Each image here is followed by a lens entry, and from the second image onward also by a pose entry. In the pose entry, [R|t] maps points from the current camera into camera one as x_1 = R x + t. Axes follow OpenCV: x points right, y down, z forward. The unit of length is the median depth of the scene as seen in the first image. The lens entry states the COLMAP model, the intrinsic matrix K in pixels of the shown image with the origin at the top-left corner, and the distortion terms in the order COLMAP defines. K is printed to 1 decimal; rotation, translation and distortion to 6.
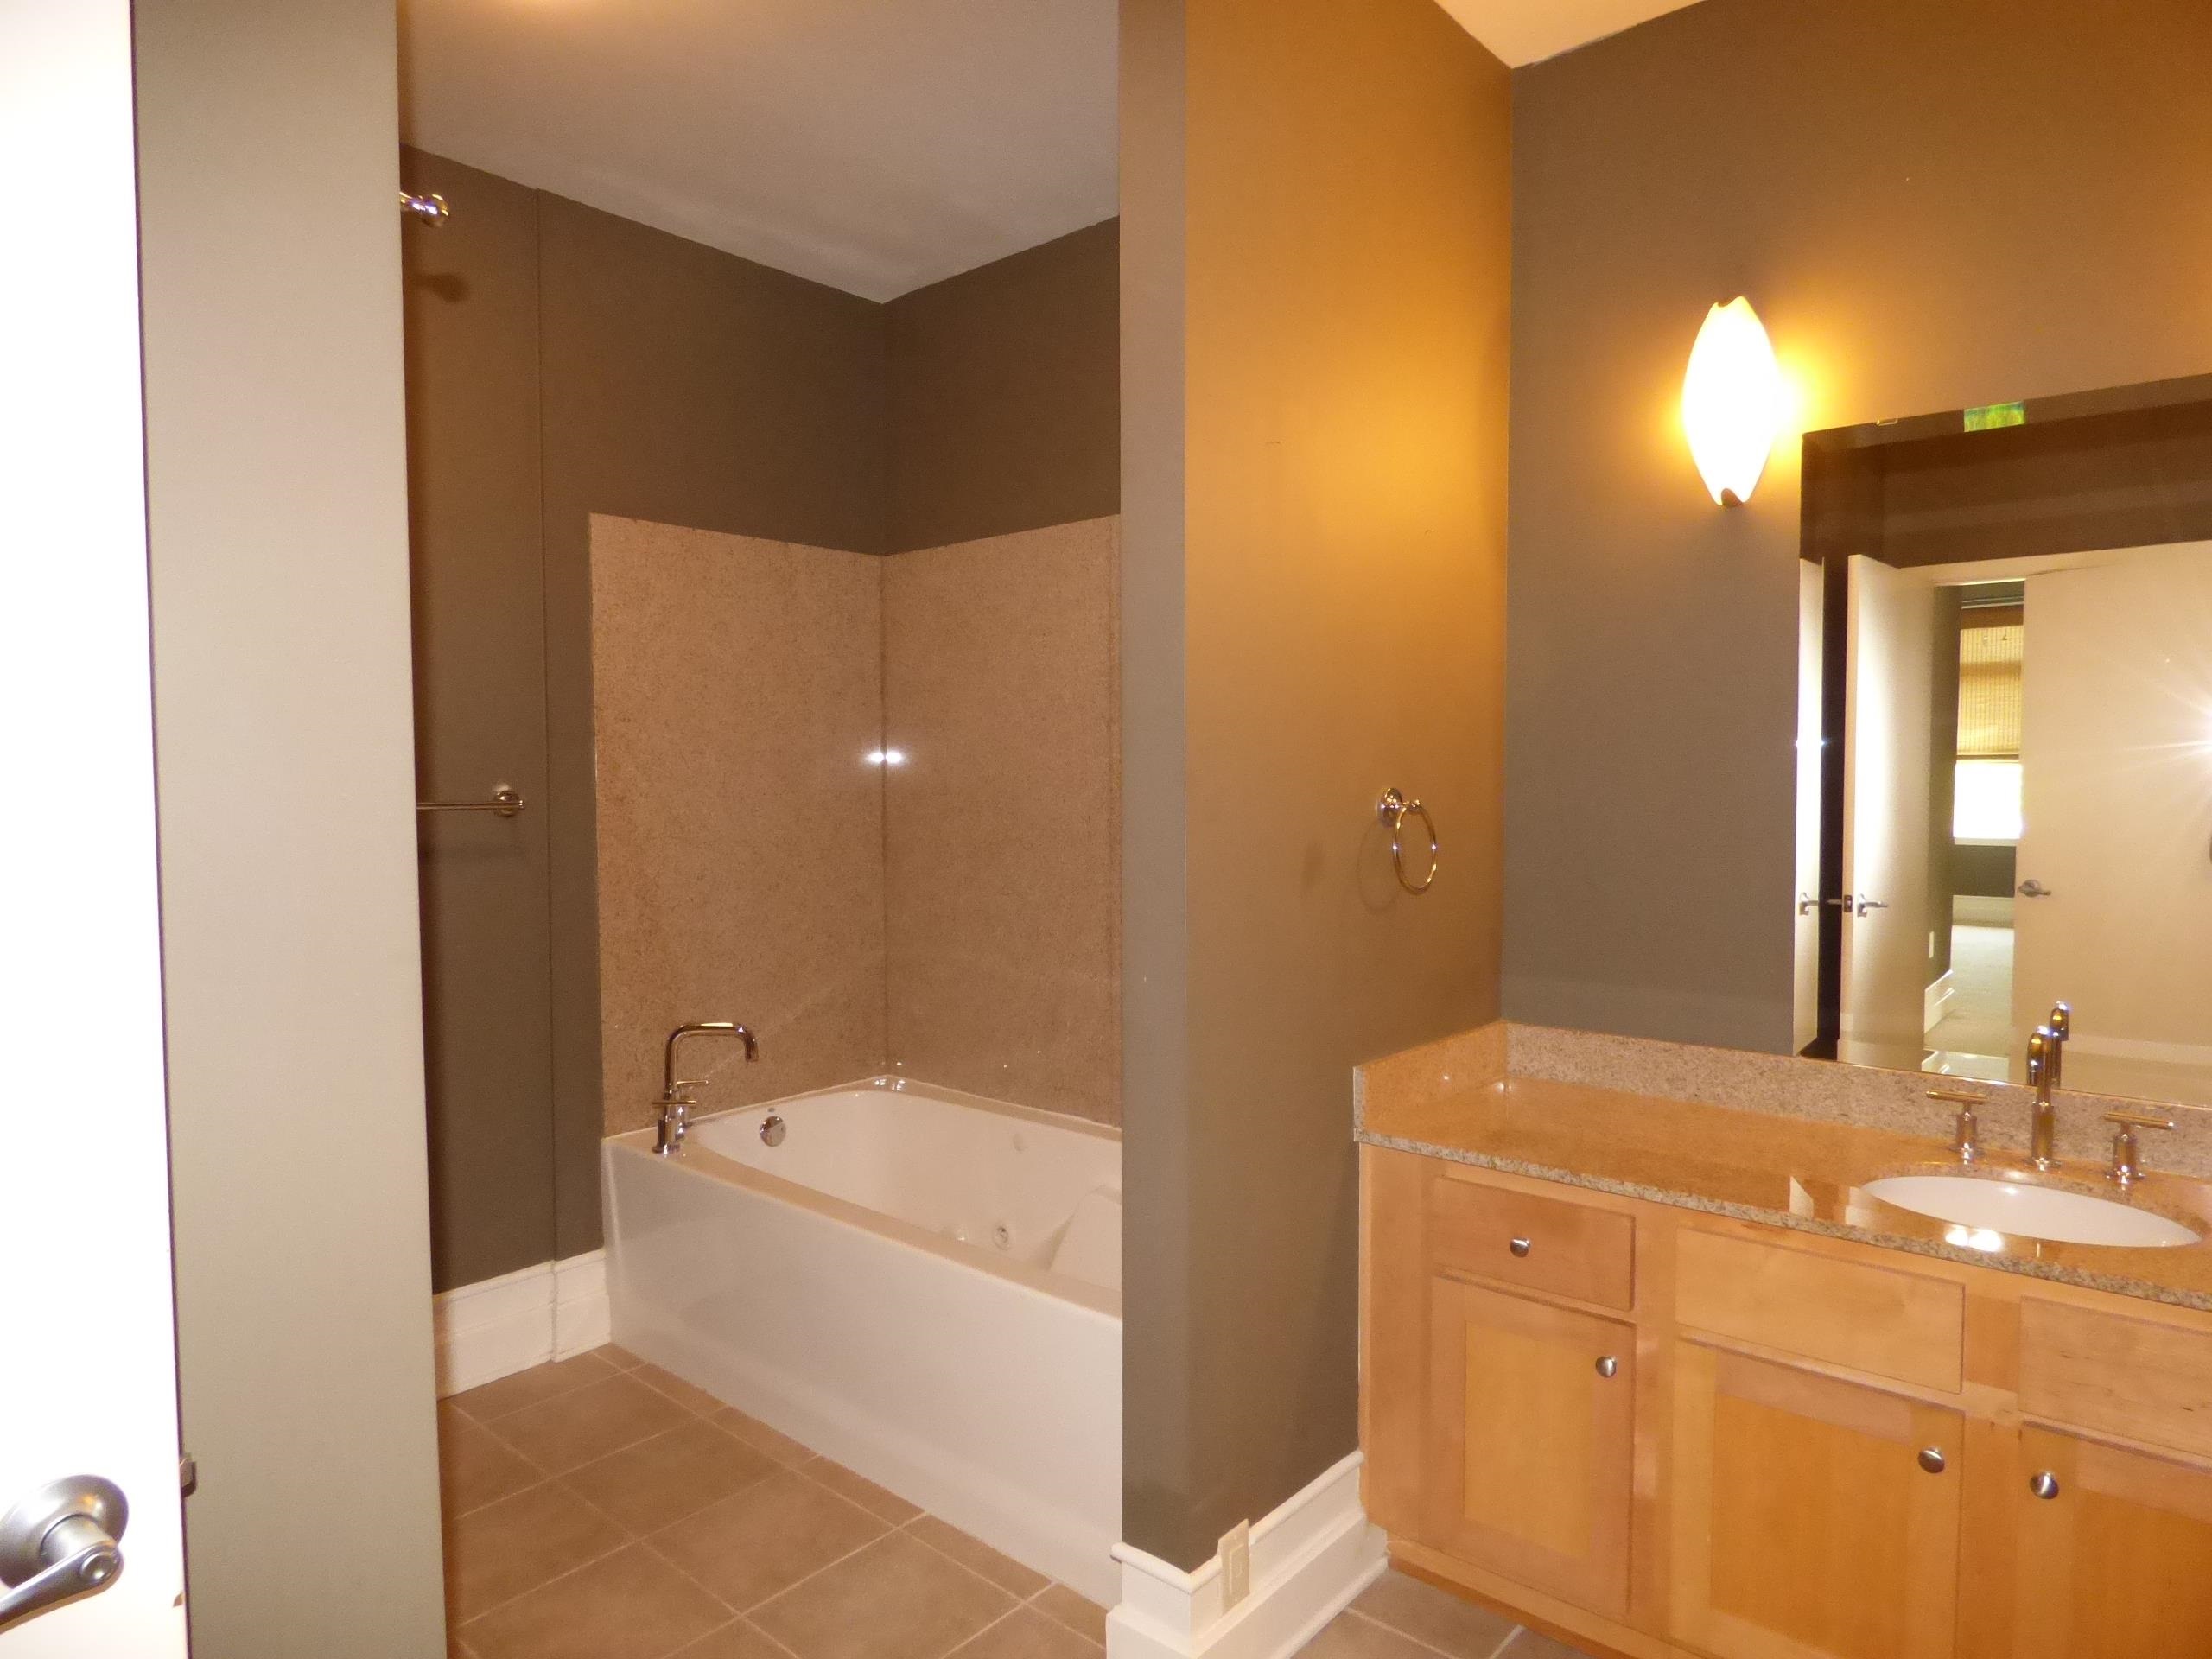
lens RADIAL K [[1336.1, 0, 1098.7], [0, 1336.1, 841.2], [0, 0, 1]] dist [-0.020791, 0.000364]
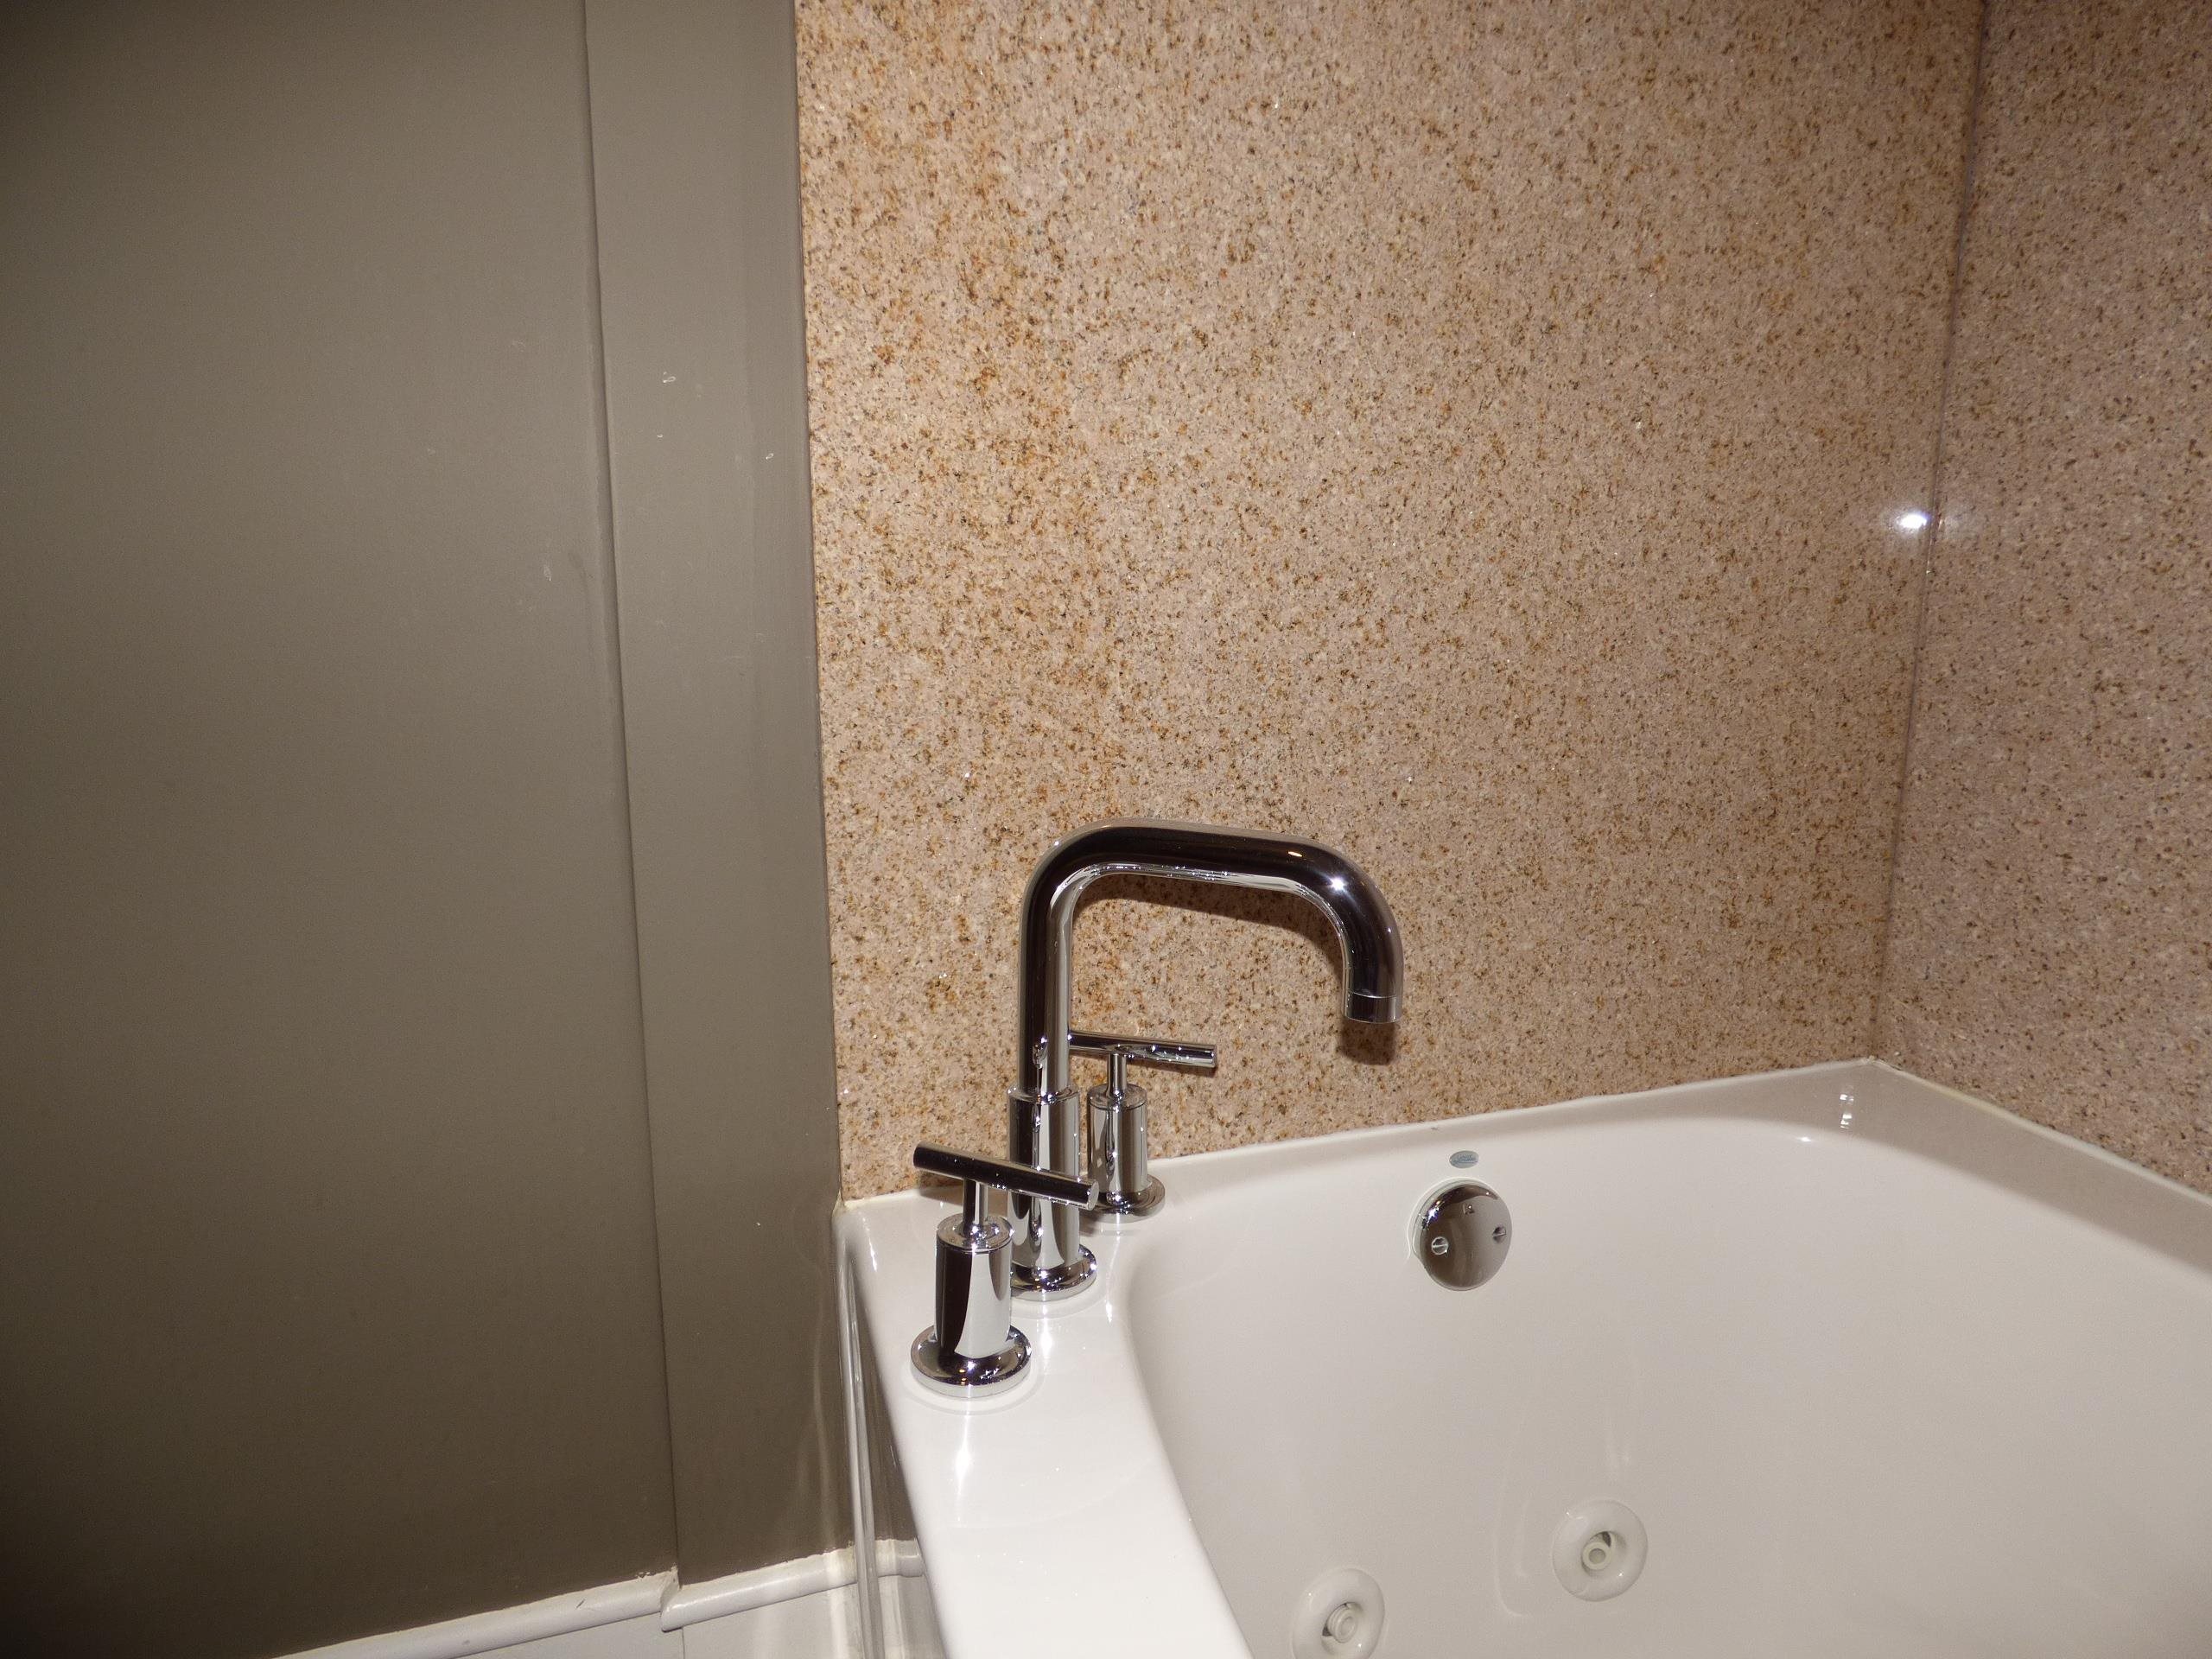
lens RADIAL K [[1336.1, 0, 1098.5], [0, 1336.1, 815.6], [0, 0, 1]] dist [-0.020791, 0.000364]
pose [[0.857413, 0.099649, -0.504890, -0.100175], [-0.033927, 0.989885, 0.137755, 0.053474], [0.513510, -0.100983, 0.852121, 0.413265]]
